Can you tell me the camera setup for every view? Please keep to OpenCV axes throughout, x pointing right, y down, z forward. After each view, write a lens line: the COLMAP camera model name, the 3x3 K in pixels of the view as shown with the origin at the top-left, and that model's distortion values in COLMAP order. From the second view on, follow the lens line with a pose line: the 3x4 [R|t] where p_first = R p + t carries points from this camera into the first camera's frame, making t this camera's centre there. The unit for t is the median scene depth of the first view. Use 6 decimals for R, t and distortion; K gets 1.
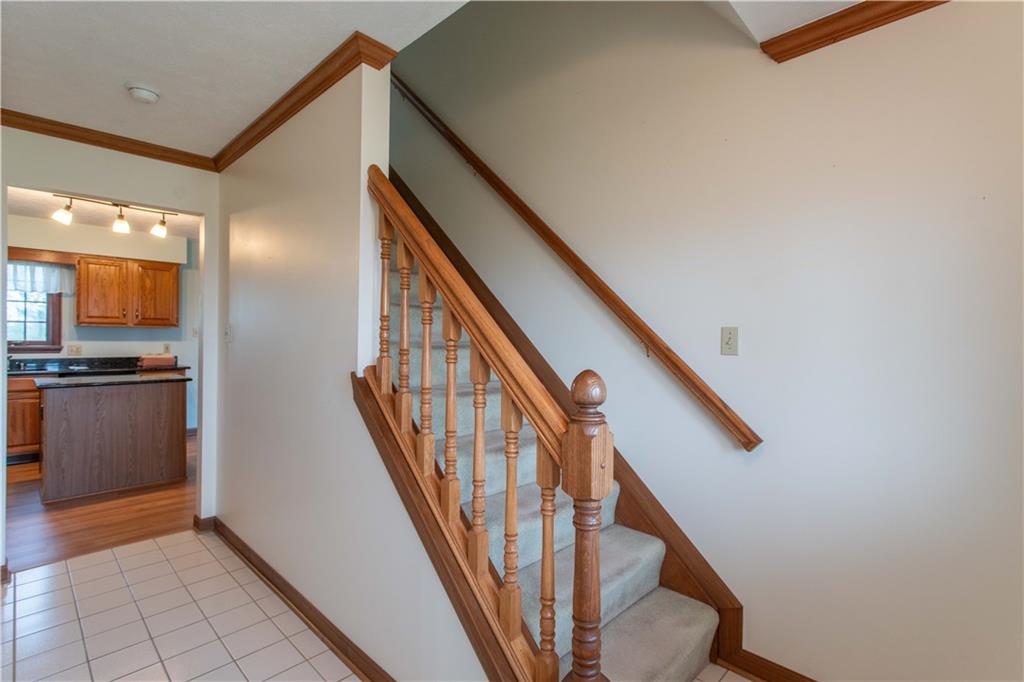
lens RADIAL K [[484.3, 0, 513.0], [0, 484.3, 338.2], [0, 0, 1]] dist [-0.000974, 0.002636]
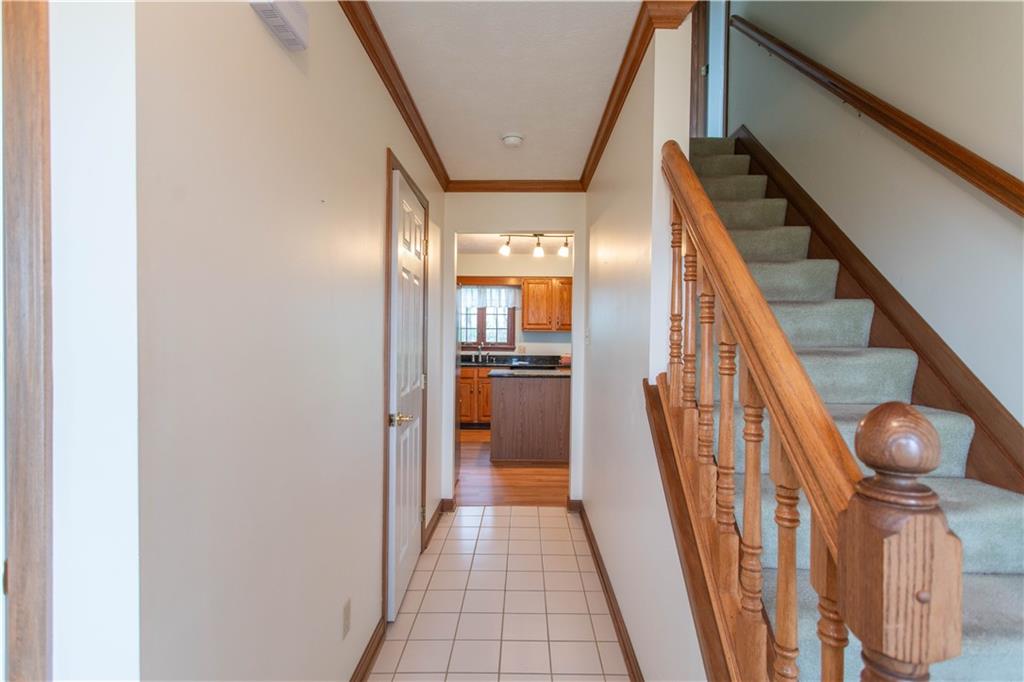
lens RADIAL K [[484.3, 0, 512.3], [0, 484.3, 339.5], [0, 0, 1]] dist [-0.000974, 0.002636]
pose [[0.683658, 0.000353, -0.729802, 0.075000], [-0.002738, 0.999994, -0.002081, -0.000064], [0.729797, 0.003421, 0.683655, 0.100152]]
